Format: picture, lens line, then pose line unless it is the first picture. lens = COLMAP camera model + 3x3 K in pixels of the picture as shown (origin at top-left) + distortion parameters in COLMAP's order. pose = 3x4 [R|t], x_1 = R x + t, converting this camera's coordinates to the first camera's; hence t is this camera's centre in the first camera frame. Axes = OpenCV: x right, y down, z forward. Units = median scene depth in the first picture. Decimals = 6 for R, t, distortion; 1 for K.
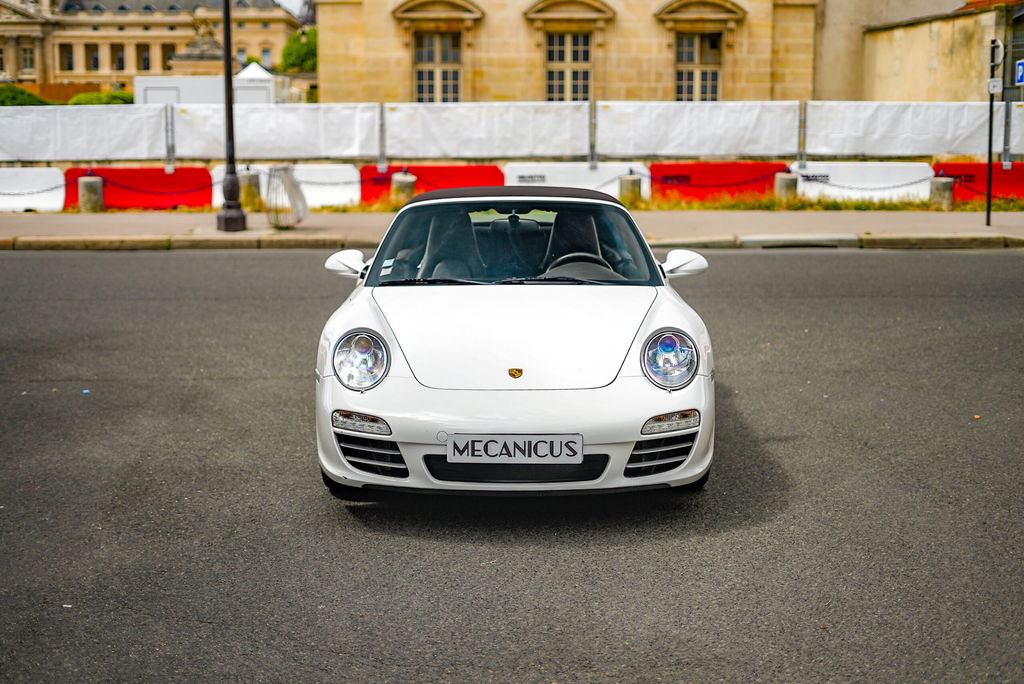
lens RADIAL K [[1537.5, 0, 507.1], [0, 1537.5, 340.8], [0, 0, 1]] dist [-0.024954, 0.026315]
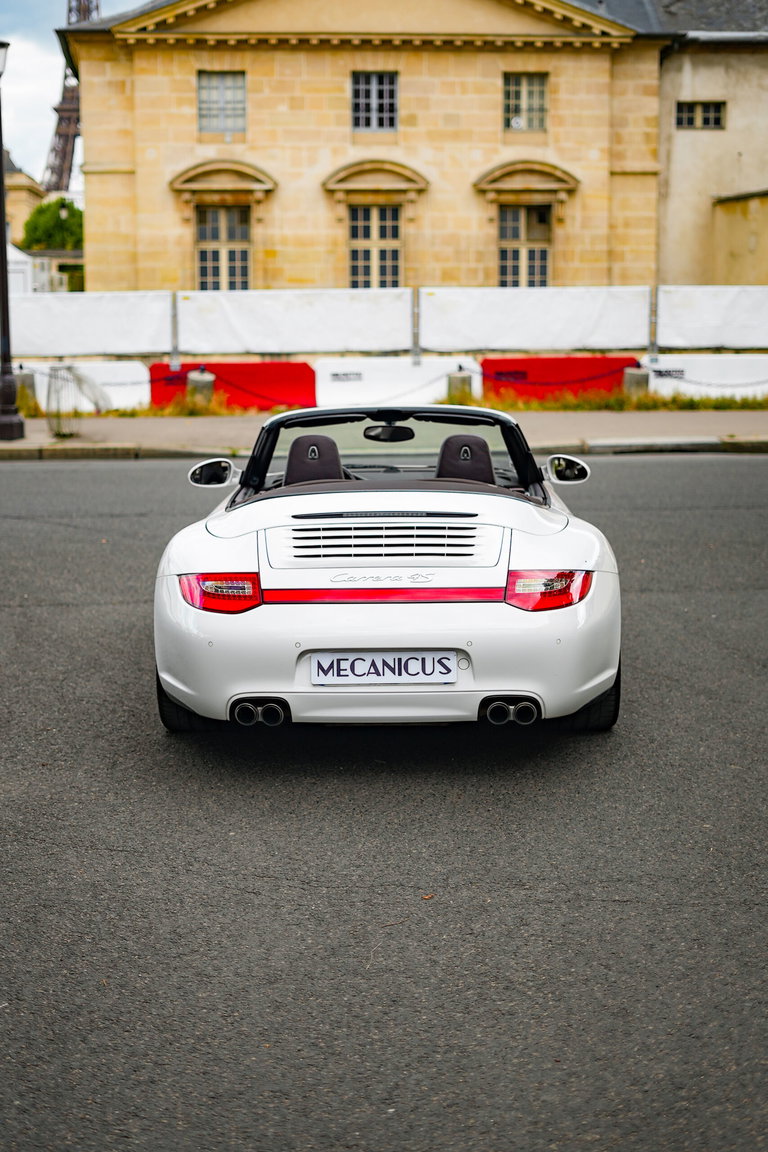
lens RADIAL K [[1818.1, 0, 349.6], [0, 1818.1, 531.9], [0, 0, 1]] dist [-0.029478, 0.048325]
pose [[0.999401, -0.010078, 0.033109, -0.012253], [0.010653, 0.999795, -0.017235, 0.000518], [-0.032928, 0.017577, 0.999303, -0.022267]]
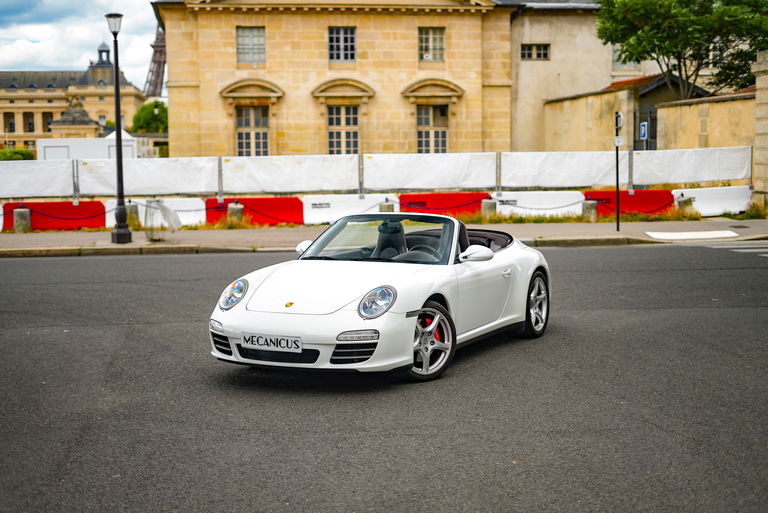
lens RADIAL K [[1133.6, 0, 391.7], [0, 1133.6, 253.1], [0, 0, 1]] dist [-0.024868, 0.023473]
pose [[0.996553, -0.018083, 0.080967, -0.003987], [0.023280, 0.997697, -0.063711, 0.009259], [-0.079628, 0.065376, 0.994679, -0.073434]]
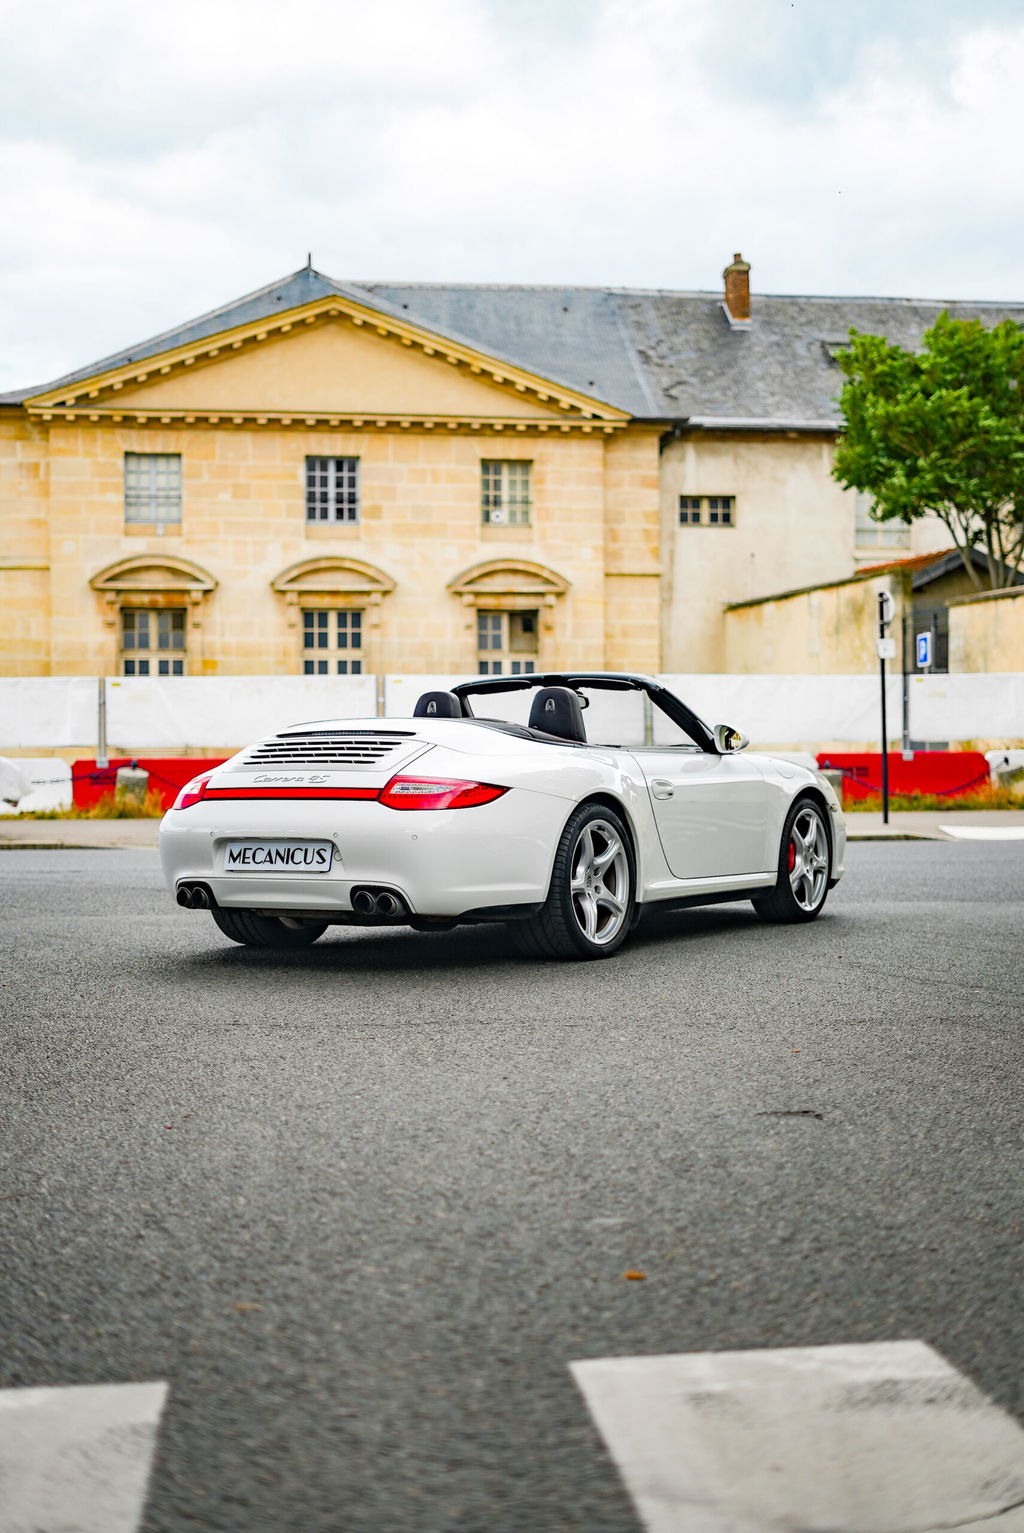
lens RADIAL K [[2232.0, 0, 509.0], [0, 2232.0, 772.2], [0, 0, 1]] dist [-0.028181, 0.041569]
pose [[0.991904, -0.005997, 0.126852, -0.015578], [0.023568, 0.990225, -0.137475, 0.033290], [-0.124787, 0.139352, 0.982349, -0.068617]]
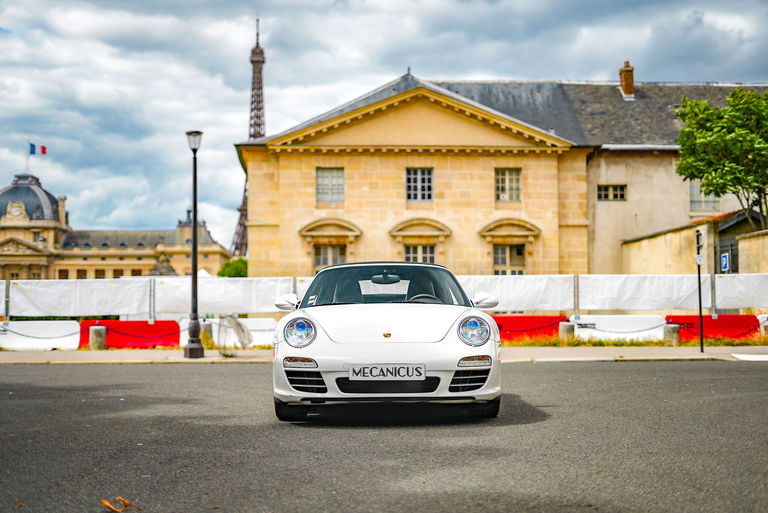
lens RADIAL K [[1119.1, 0, 385.9], [0, 1119.1, 255.4], [0, 0, 1]] dist [-0.029831, 0.029376]
pose [[0.999954, -0.005131, 0.008048, -0.001023], [0.006670, 0.978814, -0.204644, 0.033717], [-0.006827, 0.204688, 0.978803, -0.049891]]
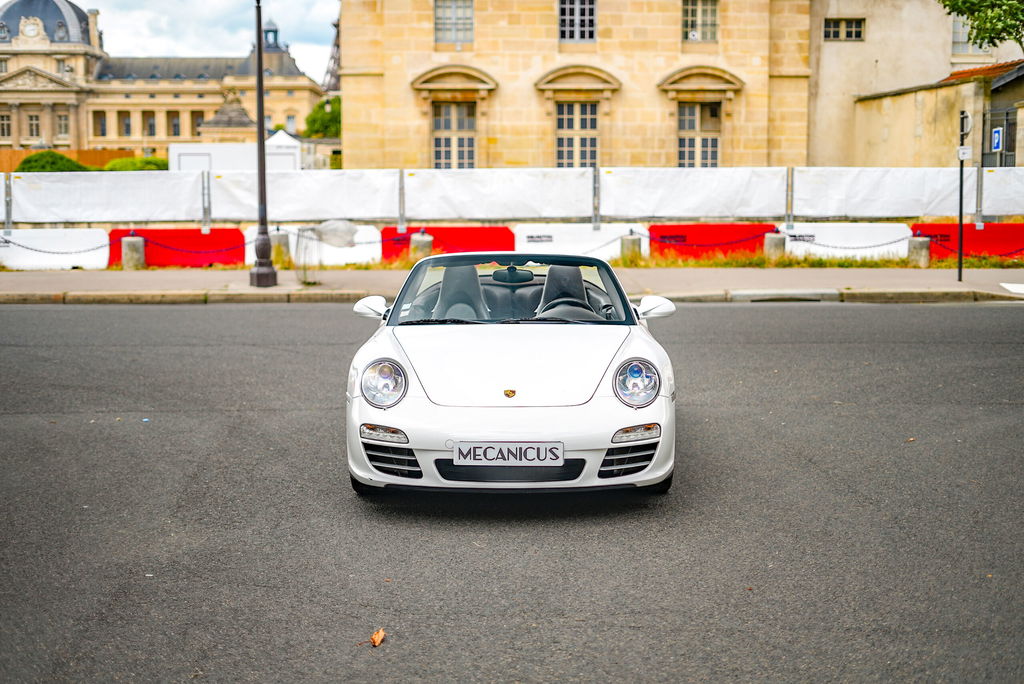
lens RADIAL K [[1490.9, 0, 515.1], [0, 1490.9, 340.9], [0, 0, 1]] dist [-0.028181, 0.041569]
pose [[0.999988, -0.000191, -0.004943, 0.002680], [0.000007, 0.999307, -0.037224, 0.004013], [0.004947, 0.037224, 0.999295, -0.032758]]
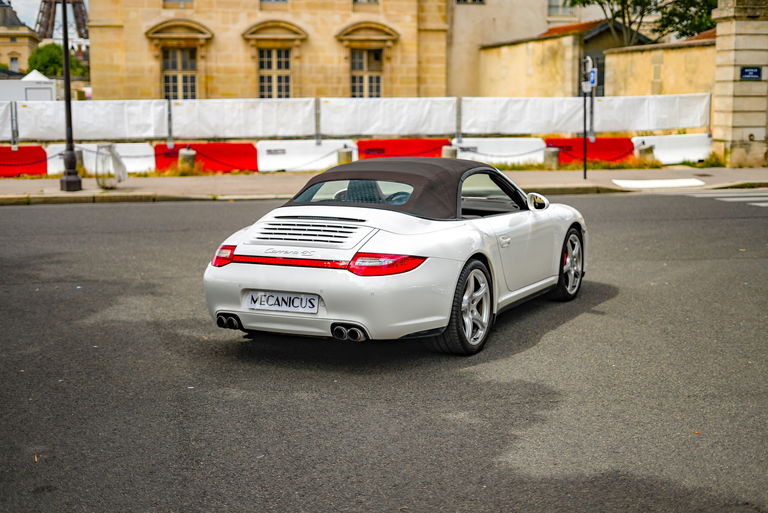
lens RADIAL K [[1144.5, 0, 395.8], [0, 1144.5, 255.3], [0, 0, 1]] dist [-0.028796, 0.043670]
pose [[0.985132, -0.025677, 0.169870, -0.040853], [0.028537, 0.999489, -0.014417, 0.006989], [-0.169413, 0.019051, 0.985361, -0.050025]]
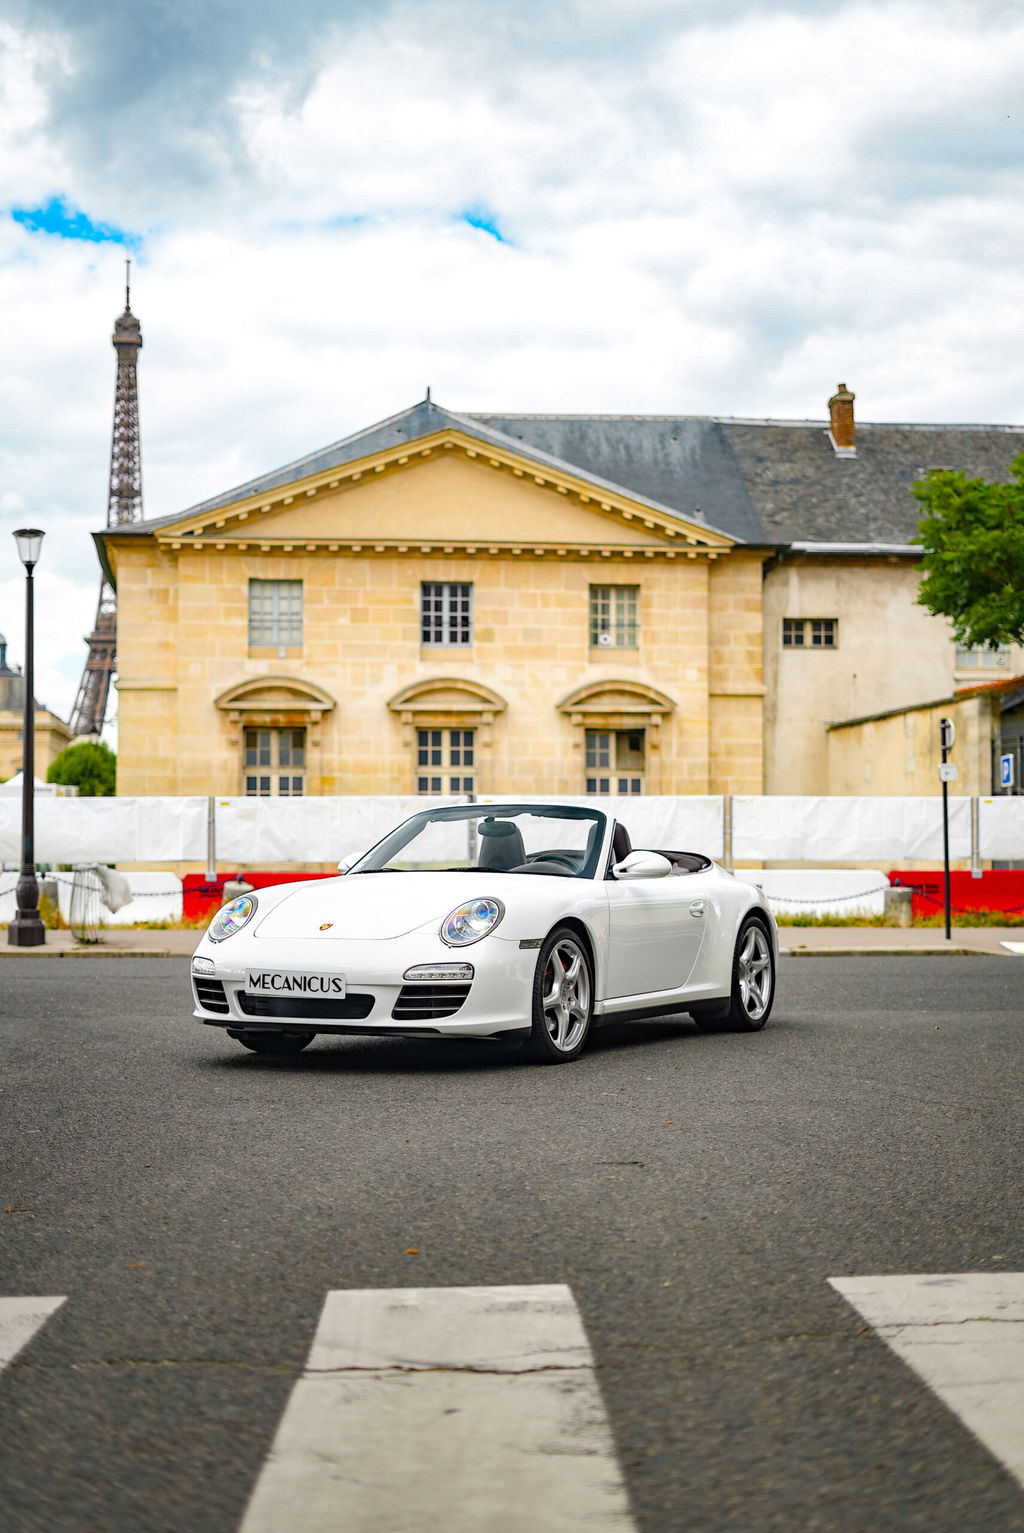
lens RADIAL K [[2232.0, 0, 509.0], [0, 2232.0, 772.2], [0, 0, 1]] dist [-0.028181, 0.041569]
pose [[0.997901, 0.003004, 0.064692, -0.000849], [0.009214, 0.982175, -0.187745, 0.038628], [-0.064102, 0.187947, 0.980085, -0.116373]]
